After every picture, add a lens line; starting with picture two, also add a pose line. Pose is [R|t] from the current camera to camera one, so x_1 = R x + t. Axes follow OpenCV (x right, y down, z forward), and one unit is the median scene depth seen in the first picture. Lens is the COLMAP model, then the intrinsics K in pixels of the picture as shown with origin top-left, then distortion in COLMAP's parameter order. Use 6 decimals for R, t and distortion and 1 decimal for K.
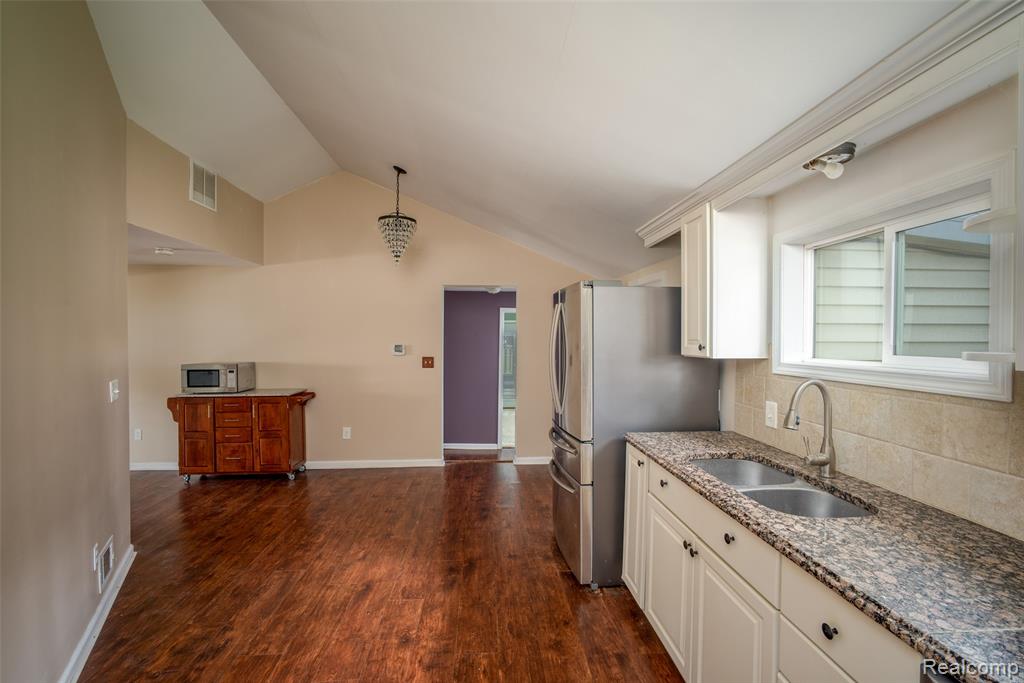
lens RADIAL K [[432.5, 0, 521.2], [0, 432.5, 338.2], [0, 0, 1]] dist [-0.002537, 0.001917]
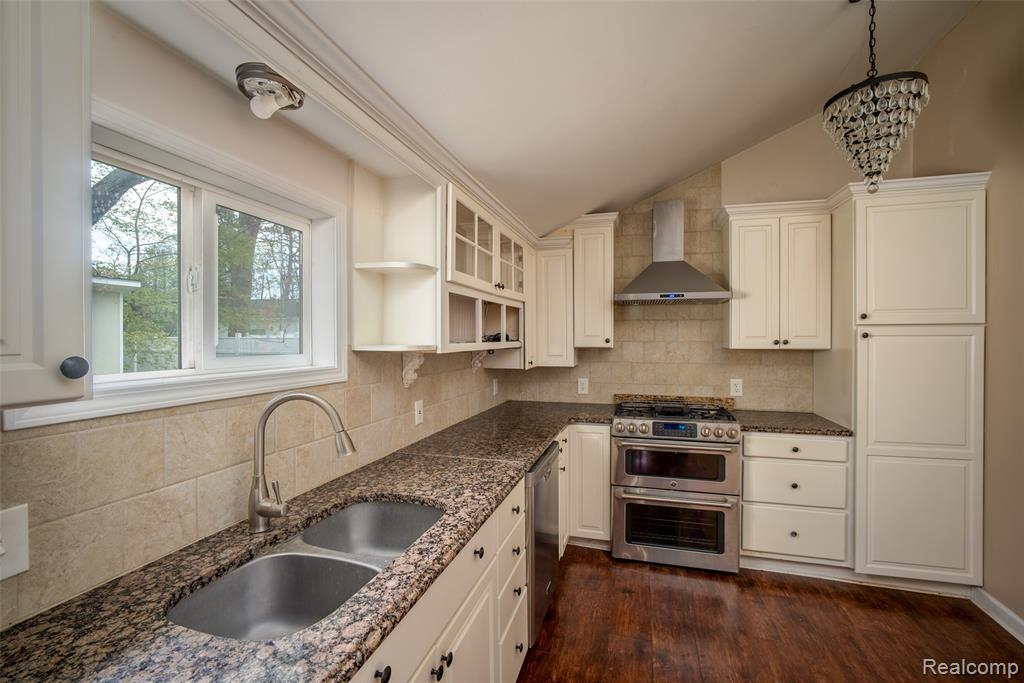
lens RADIAL K [[432.5, 0, 526.4], [0, 432.5, 340.1], [0, 0, 1]] dist [-0.002537, 0.001917]
pose [[-0.938081, -0.011332, 0.346232, 0.070181], [-0.009512, 0.999931, 0.006955, 0.000873], [-0.346286, 0.003231, -0.938123, 1.788500]]
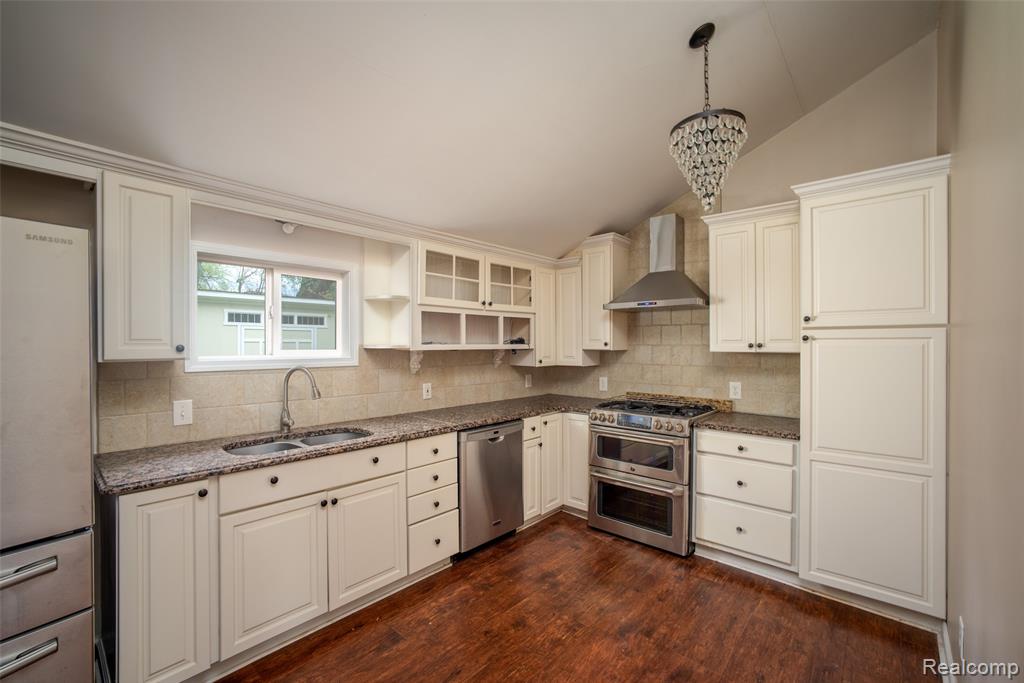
lens RADIAL K [[432.5, 0, 519.3], [0, 432.5, 343.5], [0, 0, 1]] dist [-0.002537, 0.001917]
pose [[-0.688096, -0.010977, 0.725537, -1.071011], [-0.008950, 0.999938, 0.006640, -0.000212], [-0.725565, -0.001925, -0.688151, 1.700201]]
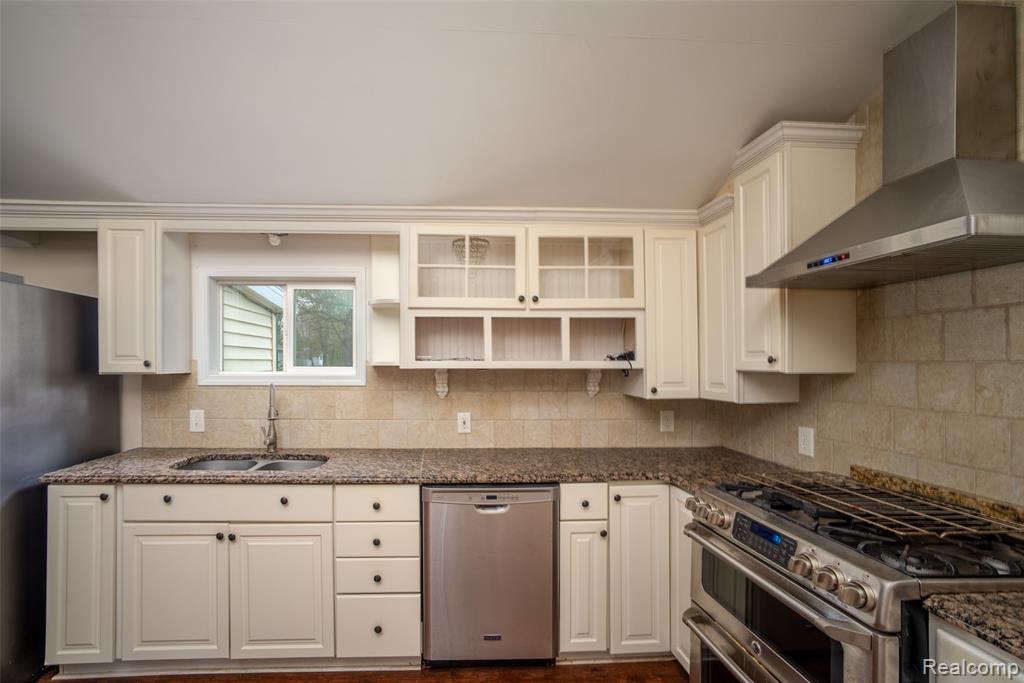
lens RADIAL K [[456.9, 0, 453.1], [0, 456.9, 363.3], [0, 0, 1]] dist [-0.013951, 0.002876]
pose [[0.050770, -0.011124, 0.998648, -0.898079], [-0.001967, 0.999935, 0.011239, 0.012802], [-0.998708, -0.002535, 0.050745, 0.388802]]
